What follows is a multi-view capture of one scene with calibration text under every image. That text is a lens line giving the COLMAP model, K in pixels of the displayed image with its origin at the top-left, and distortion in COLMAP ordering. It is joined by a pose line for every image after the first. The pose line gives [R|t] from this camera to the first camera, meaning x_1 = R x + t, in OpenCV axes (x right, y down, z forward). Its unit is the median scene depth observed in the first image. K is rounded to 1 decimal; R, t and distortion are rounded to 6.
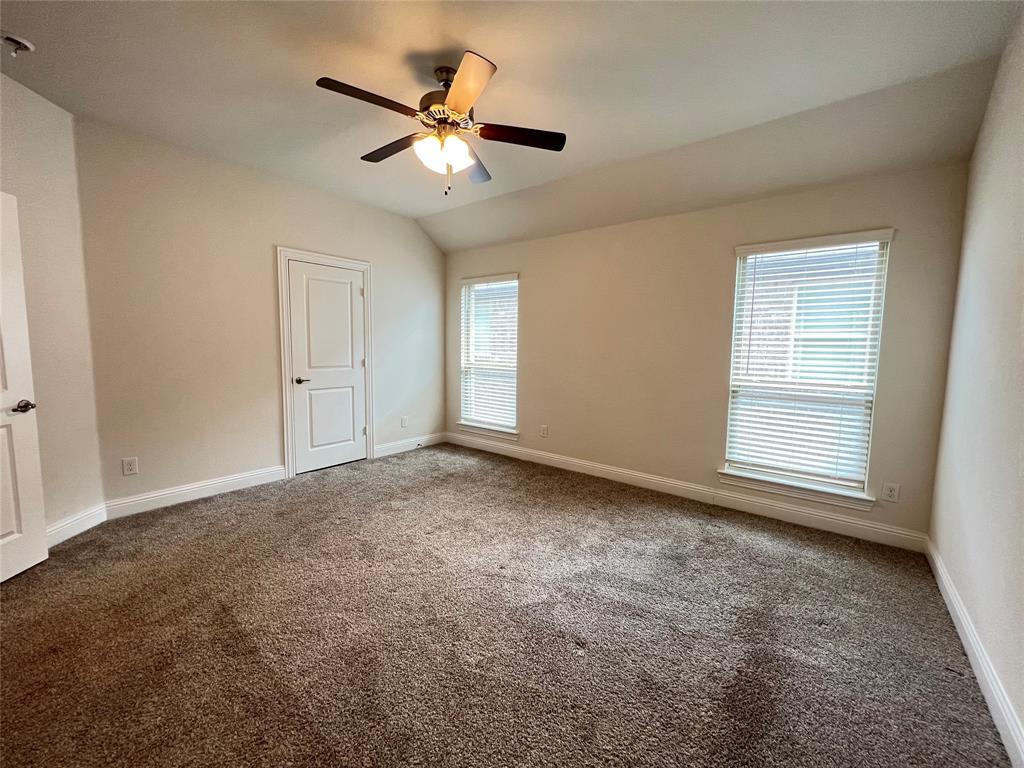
lens RADIAL K [[413.2, 0, 510.8], [0, 413.2, 387.2], [0, 0, 1]] dist [-0.000152, -0.000222]
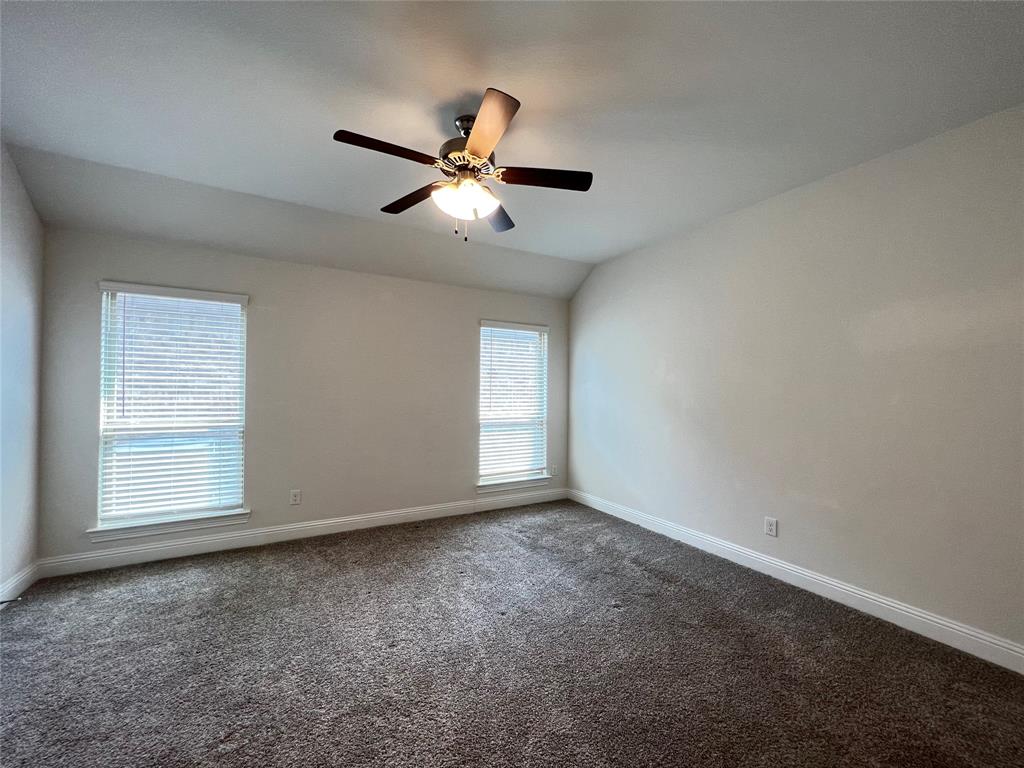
lens RADIAL K [[410.3, 0, 510.4], [0, 410.3, 386.7], [0, 0, 1]] dist [-0.000770, 0.000022]
pose [[0.366779, -0.007176, 0.930281, -0.671230], [0.089105, 0.995644, -0.027451, -0.064275], [-0.926031, 0.092961, 0.365820, 0.397309]]
